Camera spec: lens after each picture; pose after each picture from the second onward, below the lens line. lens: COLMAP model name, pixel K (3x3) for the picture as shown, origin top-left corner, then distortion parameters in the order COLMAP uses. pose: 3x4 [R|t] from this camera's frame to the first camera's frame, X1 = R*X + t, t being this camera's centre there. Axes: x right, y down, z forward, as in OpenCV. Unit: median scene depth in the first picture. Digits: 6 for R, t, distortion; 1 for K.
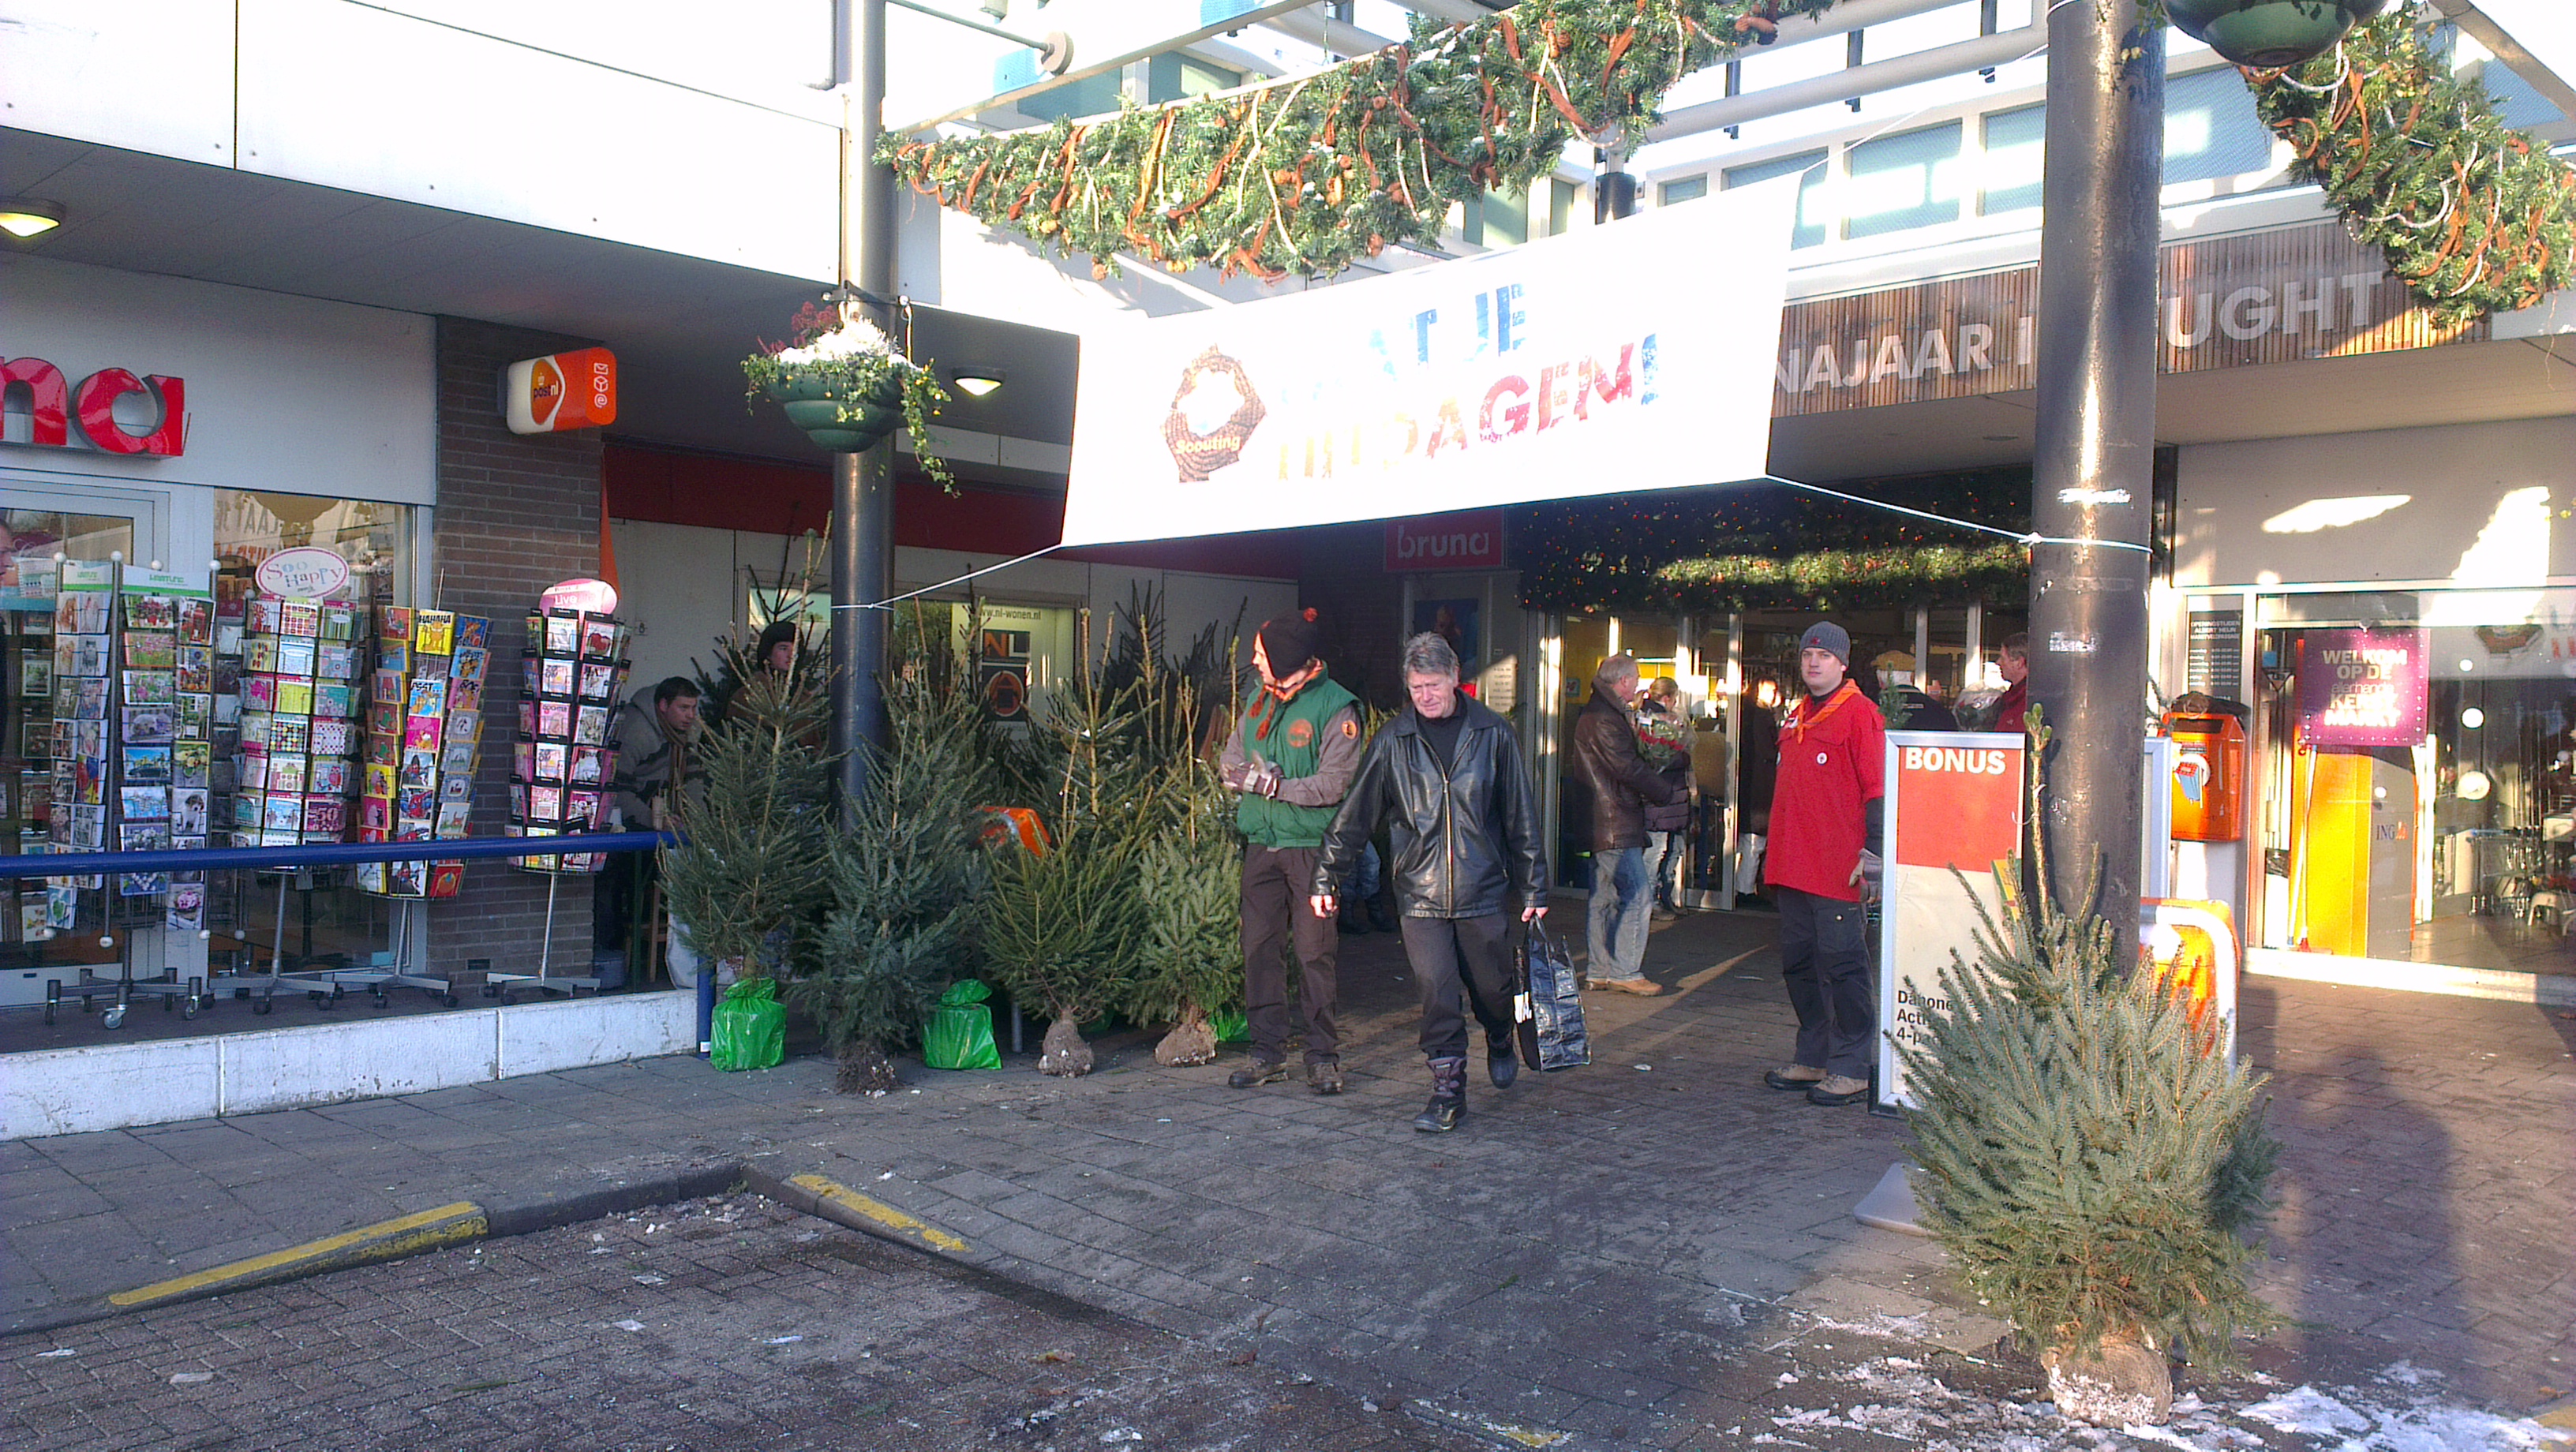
lens RADIAL K [[2033.4, 0, 1273.8], [0, 2033.4, 721.0], [0, 0, 1]] dist [0.147169, -0.189875]
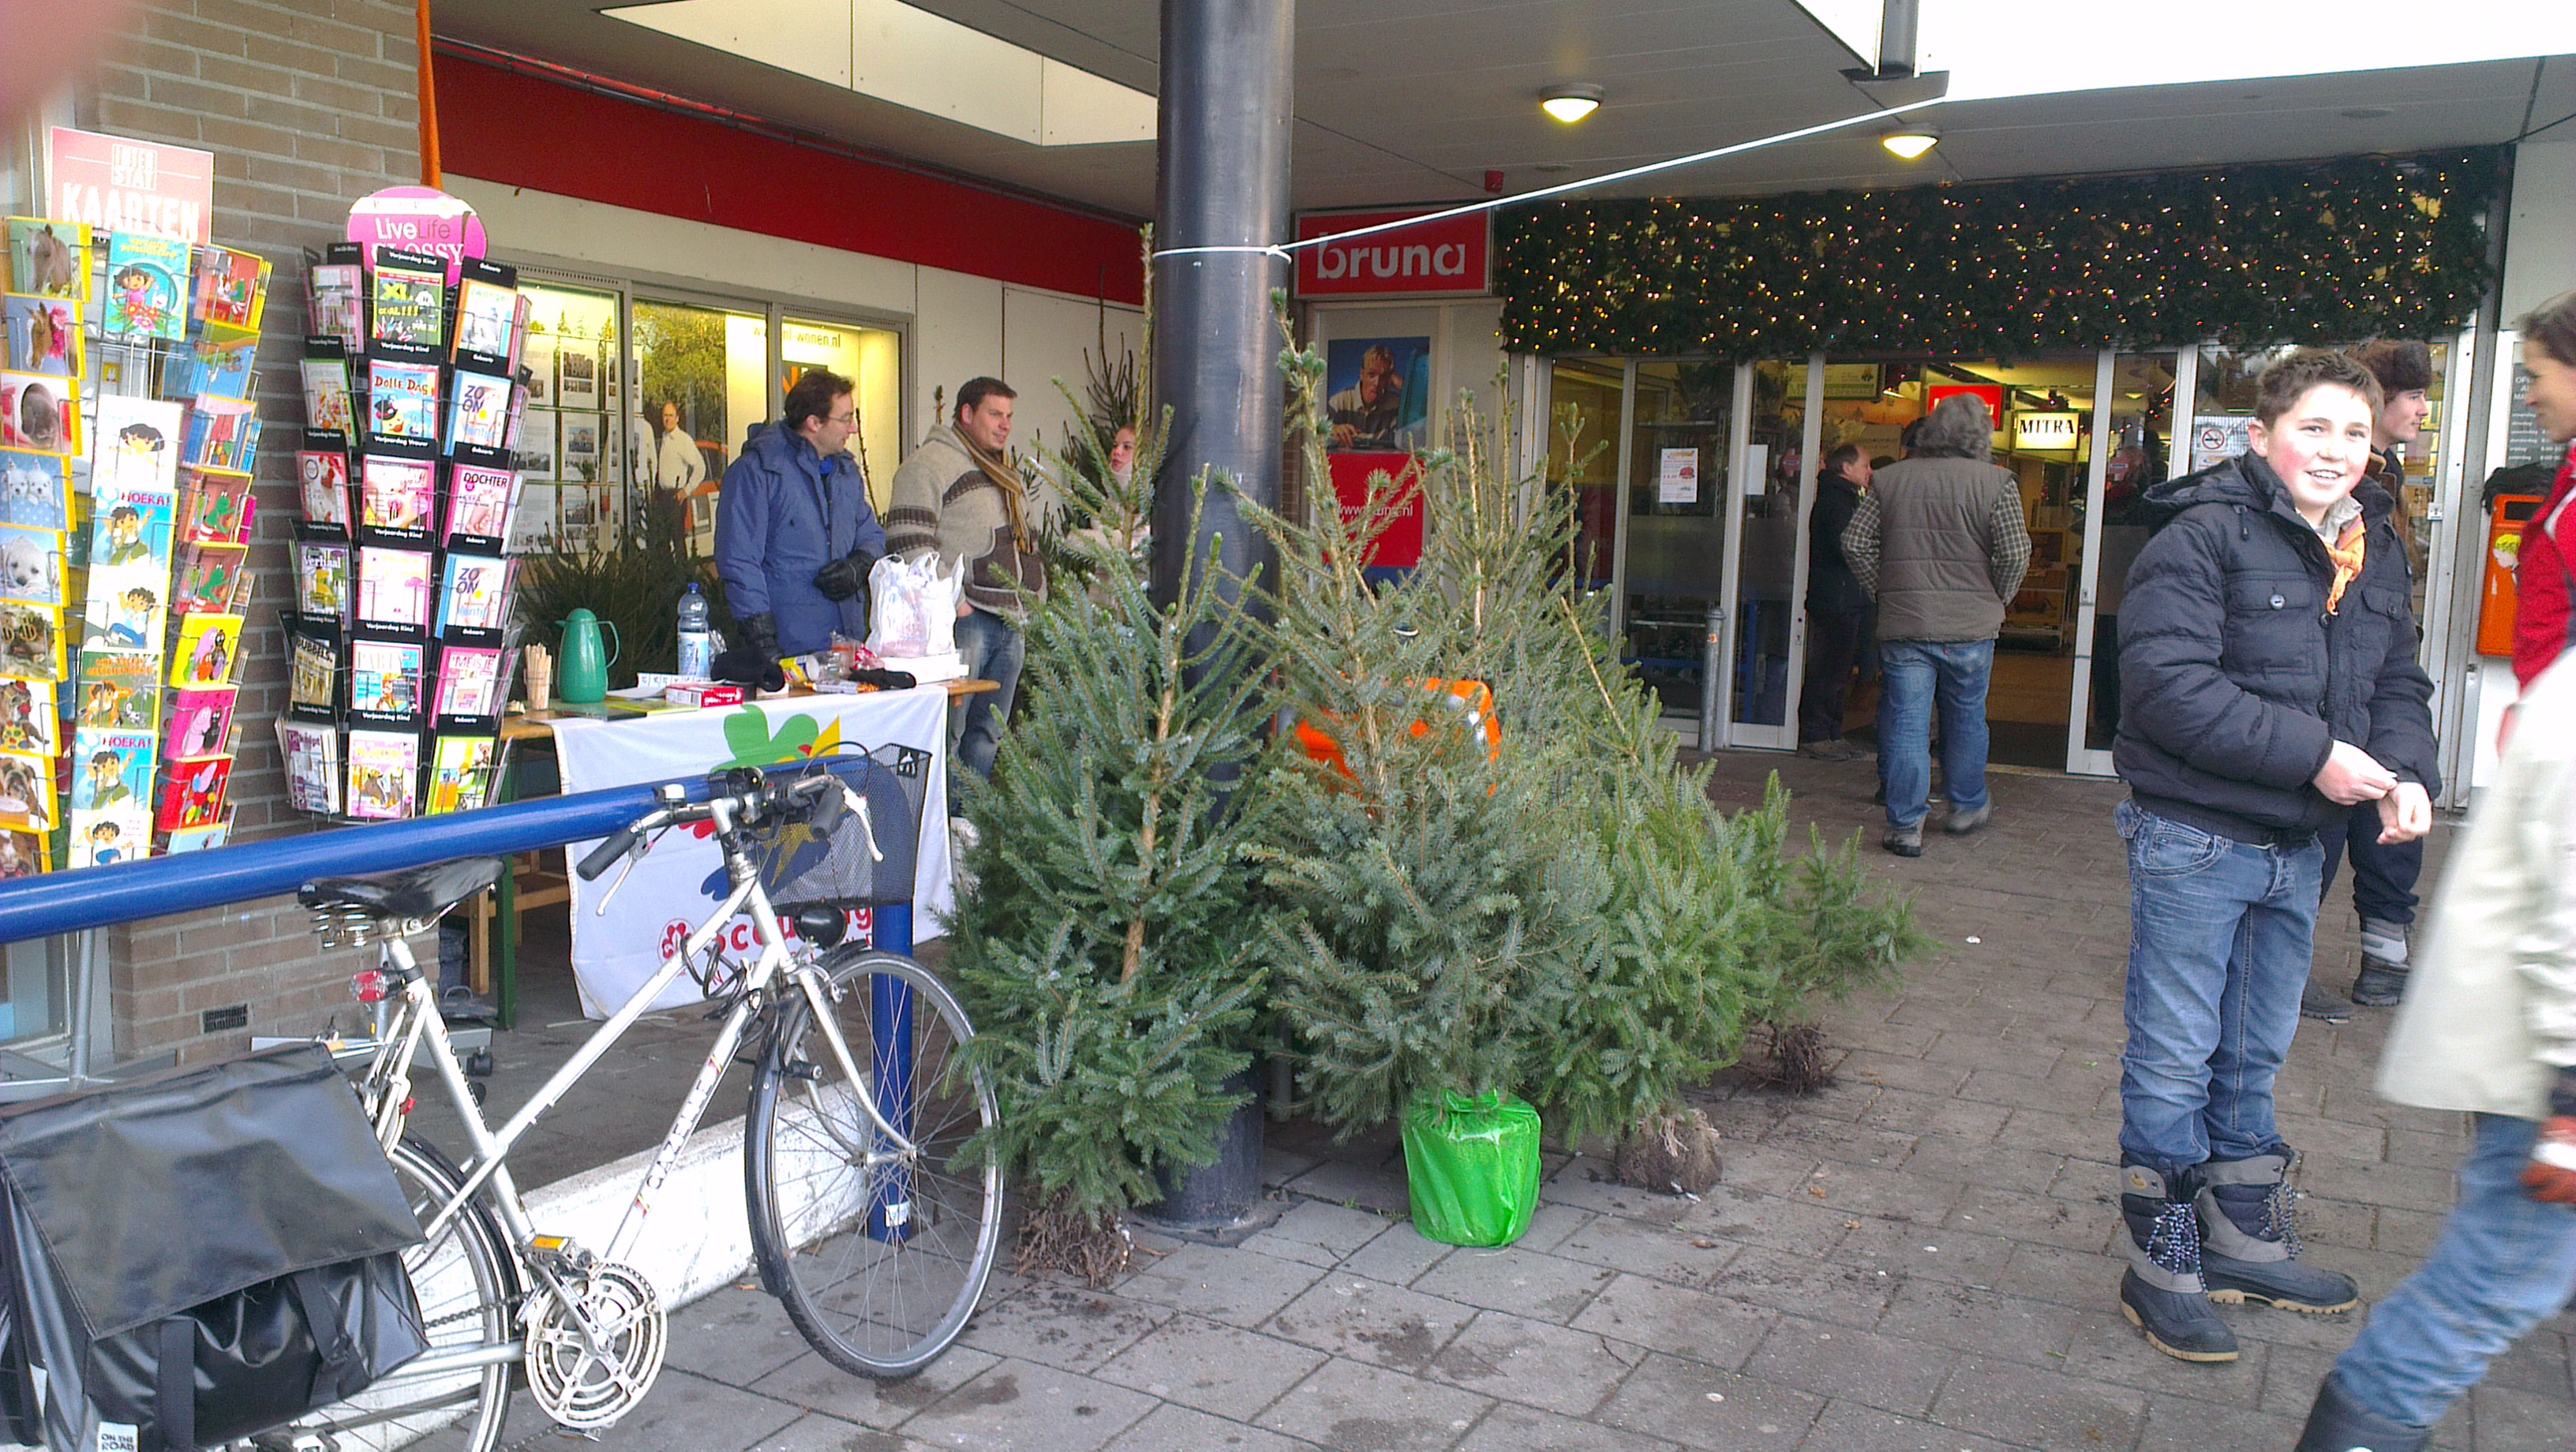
lens RADIAL K [[2033.4, 0, 1273.8], [0, 2033.4, 721.0], [0, 0, 1]] dist [0.147169, -0.189875]
pose [[0.958623, -0.024047, 0.283661, -0.287244], [-0.007176, 0.994068, 0.108520, -0.002490], [-0.284588, -0.106065, 0.952764, 0.487571]]
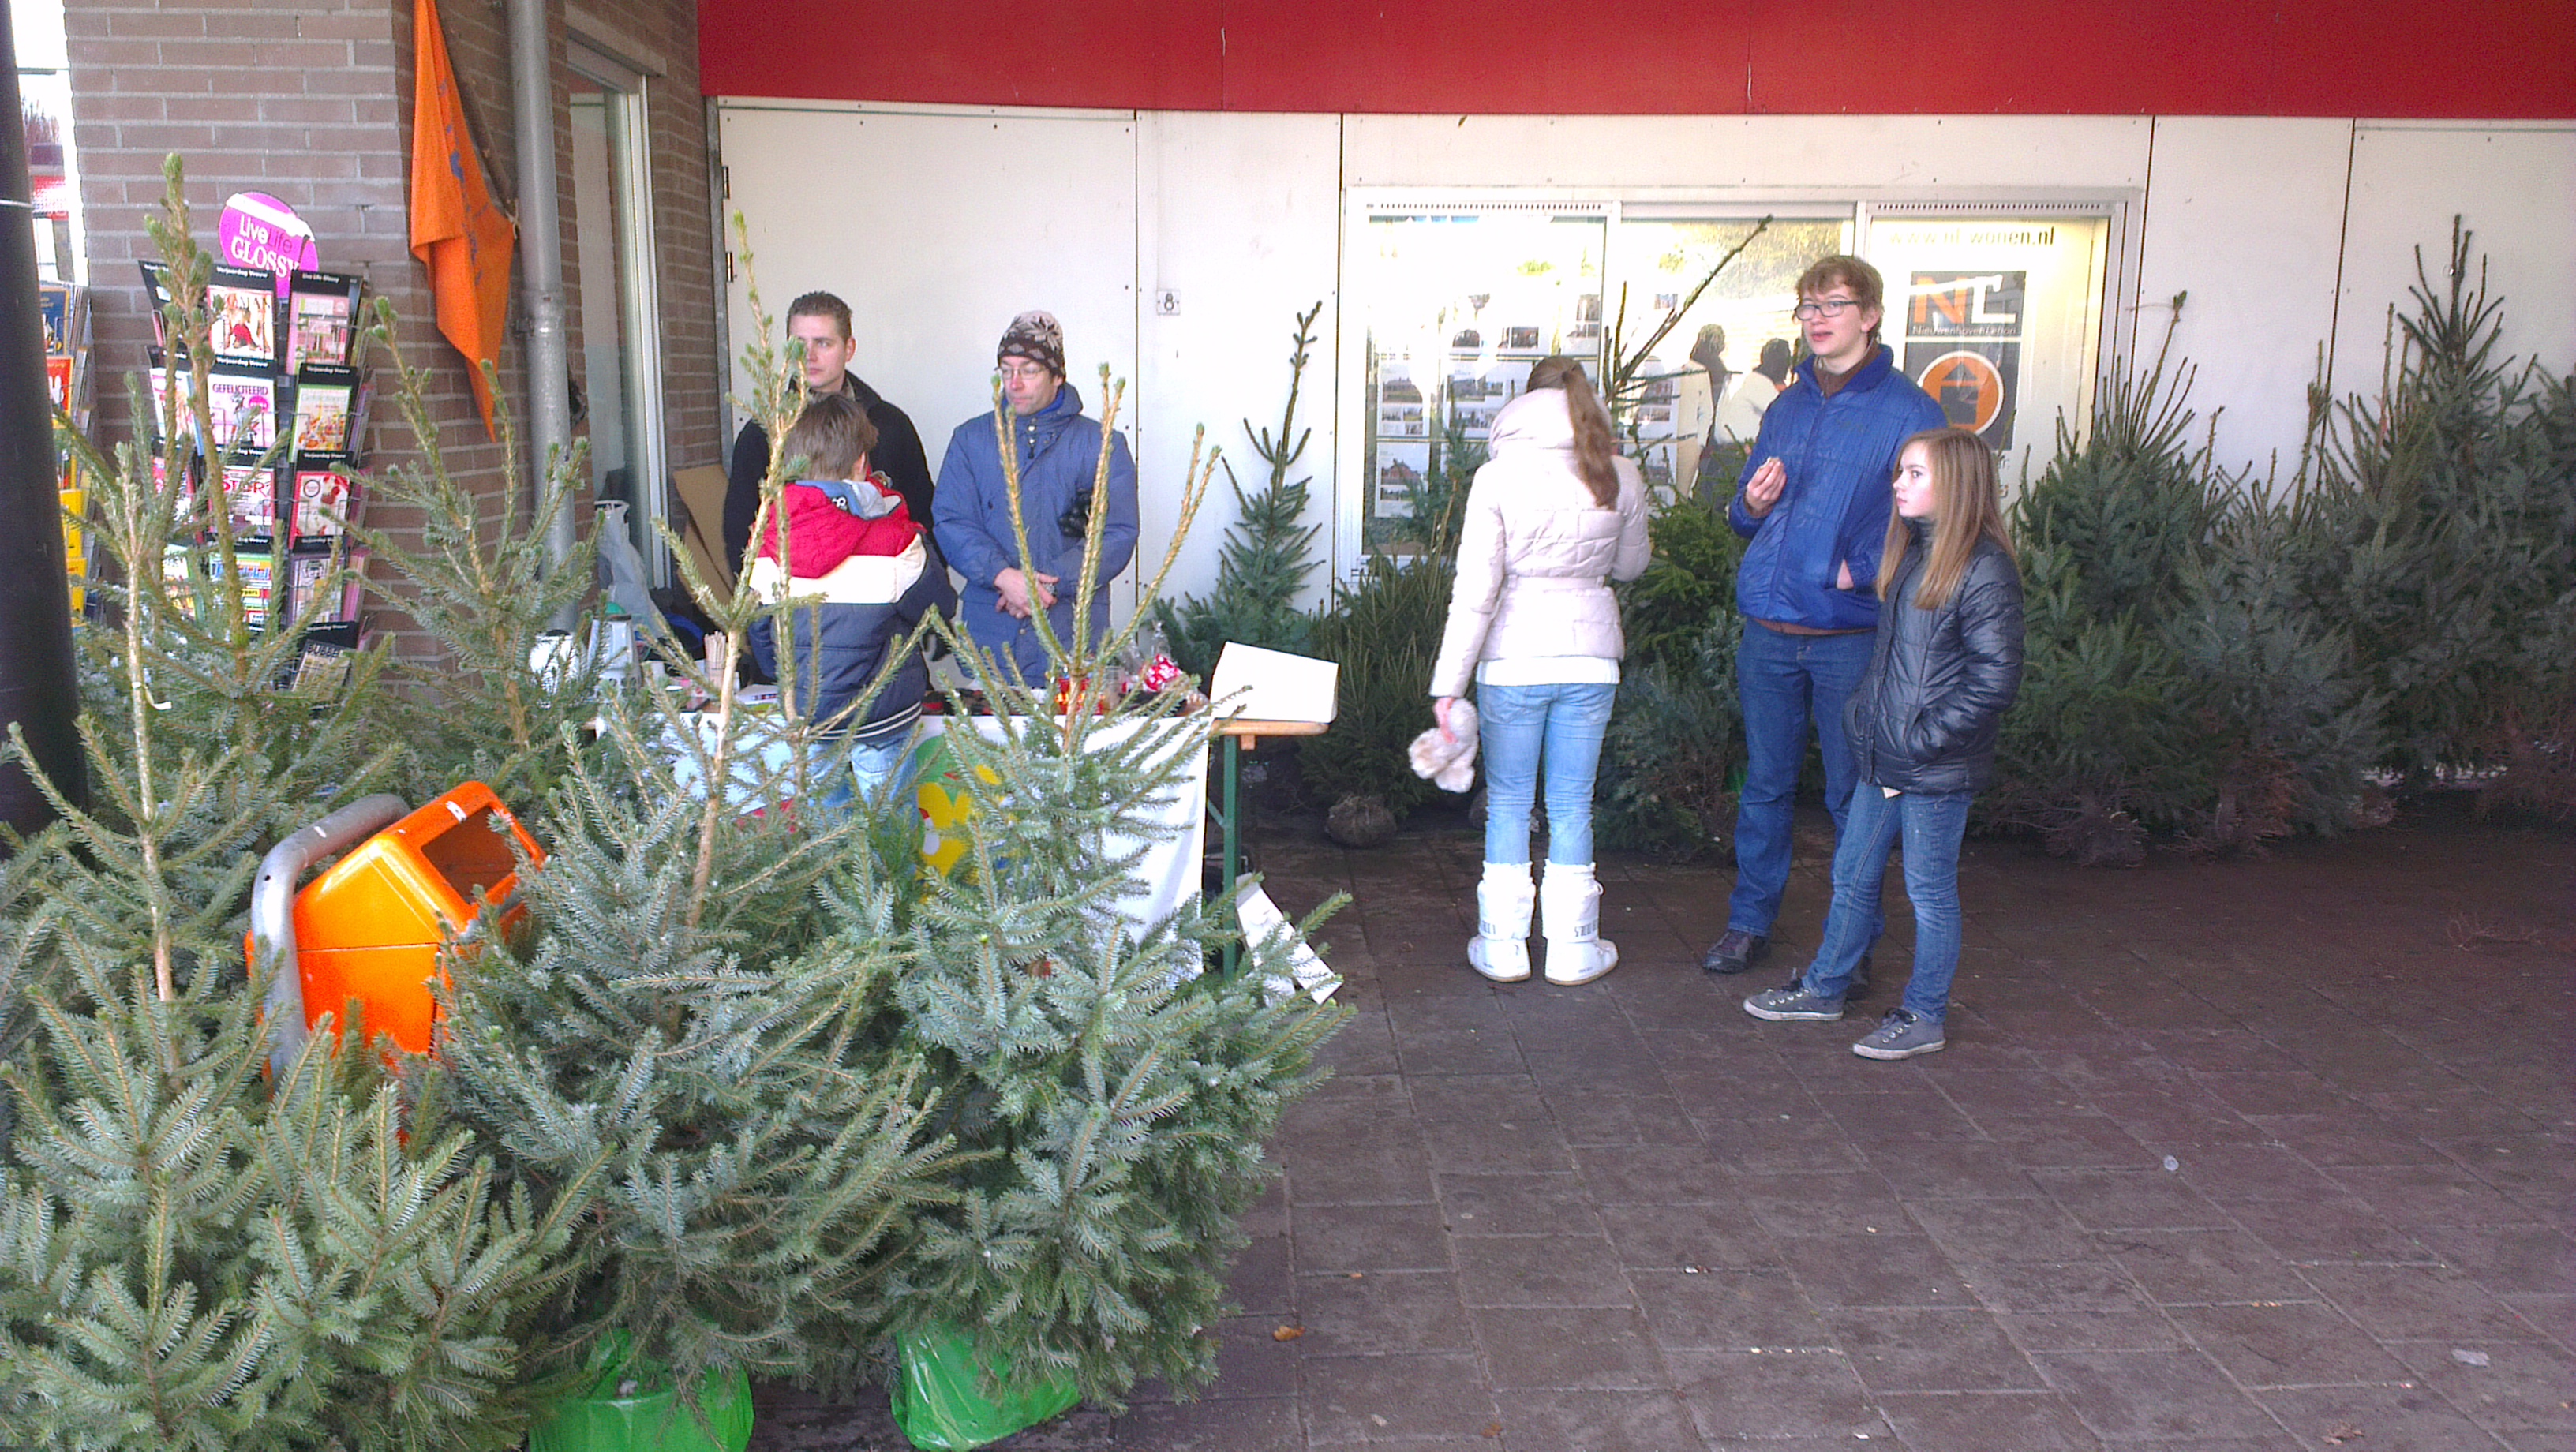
lens RADIAL K [[2037.4, 0, 1288.0], [0, 2037.4, 726.0], [0, 0, 1]] dist [0.152101, -0.205334]
pose [[0.716601, 0.106077, -0.689369, 0.181058], [0.004108, 0.987708, 0.156255, -0.022328], [0.697471, -0.114805, 0.707357, 0.808746]]
